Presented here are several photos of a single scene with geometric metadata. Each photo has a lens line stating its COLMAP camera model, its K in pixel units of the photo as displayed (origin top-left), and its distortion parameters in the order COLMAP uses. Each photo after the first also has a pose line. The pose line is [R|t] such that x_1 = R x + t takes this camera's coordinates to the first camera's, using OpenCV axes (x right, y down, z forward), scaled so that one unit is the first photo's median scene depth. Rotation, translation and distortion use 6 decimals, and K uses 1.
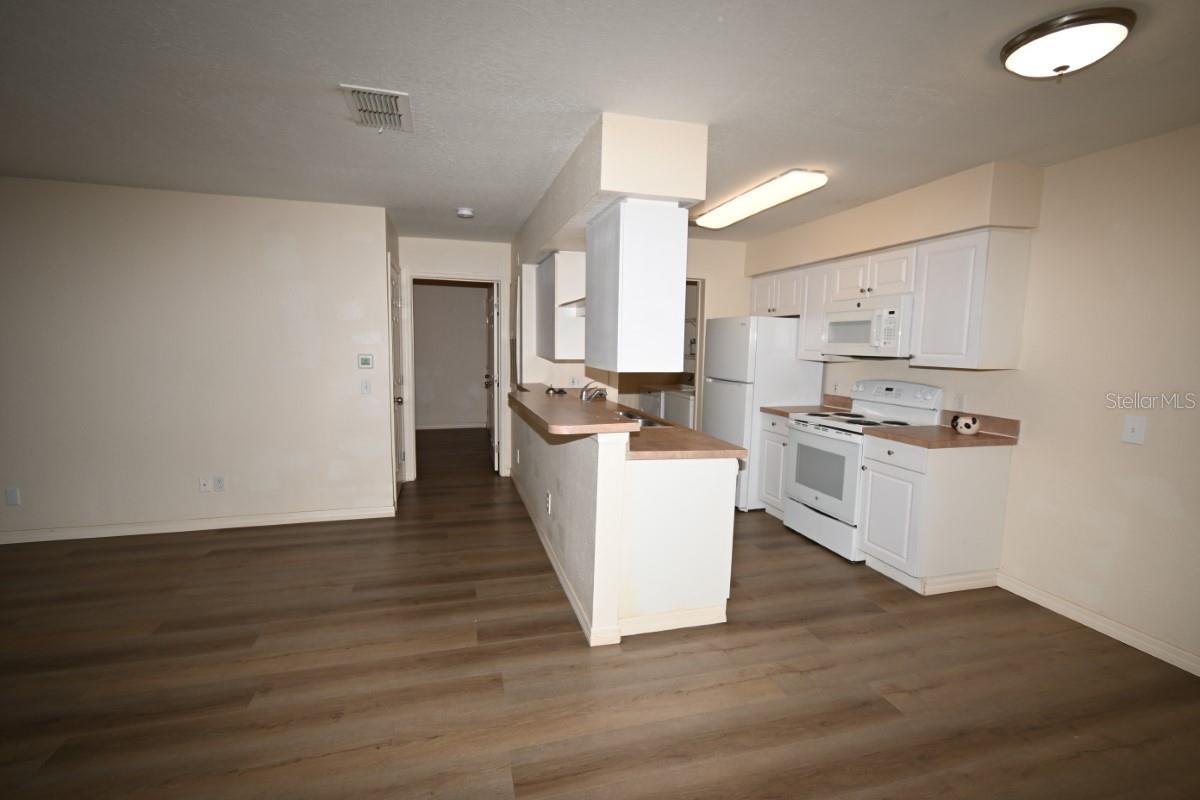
lens RADIAL K [[533.1, 0, 600.0], [0, 533.1, 400.0], [0, 0, 1]] dist [0.013594, -0.004833]
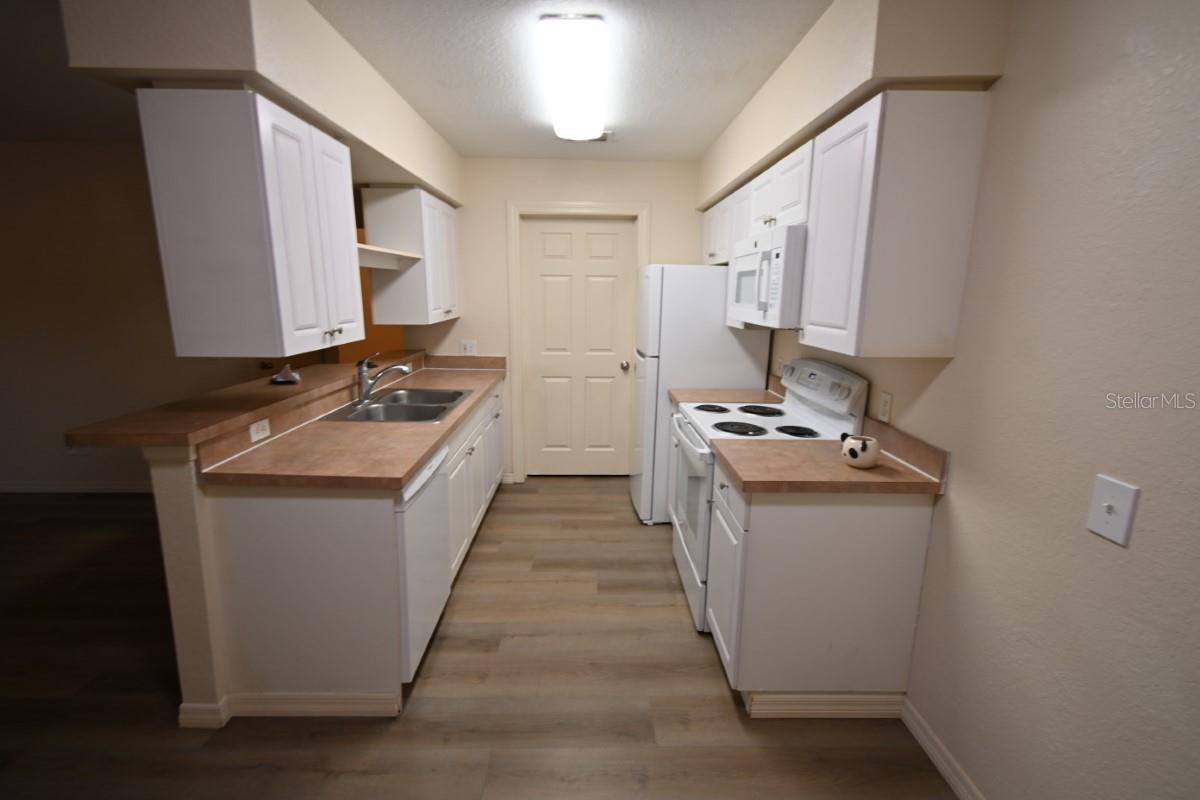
lens RADIAL K [[533.1, 0, 600.0], [0, 533.1, 400.0], [0, 0, 1]] dist [0.013594, -0.004833]
pose [[0.964815, 0.046961, -0.258701, 0.534981], [-0.022894, 0.995188, 0.095269, -0.054372], [0.261930, -0.085994, 0.961248, 0.355866]]
